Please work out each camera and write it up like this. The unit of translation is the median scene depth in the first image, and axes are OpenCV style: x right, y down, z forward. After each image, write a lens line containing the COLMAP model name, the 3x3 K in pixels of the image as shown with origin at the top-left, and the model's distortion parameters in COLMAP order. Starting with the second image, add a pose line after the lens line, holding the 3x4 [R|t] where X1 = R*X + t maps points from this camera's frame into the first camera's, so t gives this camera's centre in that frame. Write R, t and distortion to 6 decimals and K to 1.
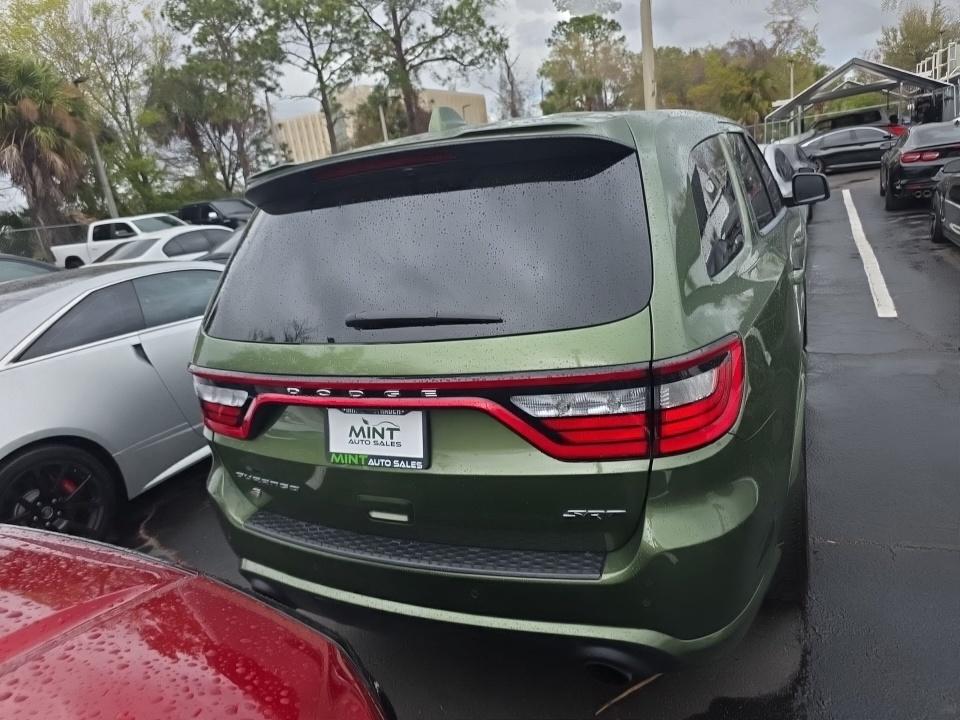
lens RADIAL K [[654.8, 0, 480.0], [0, 654.8, 360.0], [0, 0, 1]] dist [0.039481, -0.025536]
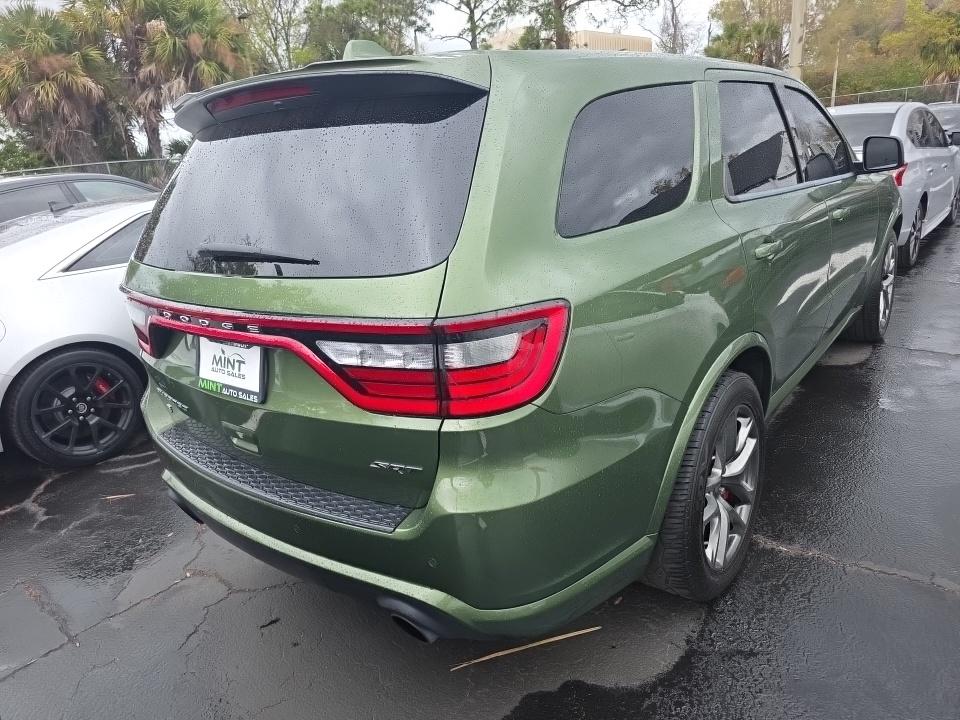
lens RADIAL K [[654.8, 0, 480.0], [0, 654.8, 360.0], [0, 0, 1]] dist [0.039481, -0.025536]
pose [[0.976572, 0.111257, -0.184198, 0.287095], [-0.097674, 0.991895, 0.081264, -0.011469], [0.191746, -0.061369, 0.979524, 0.044300]]
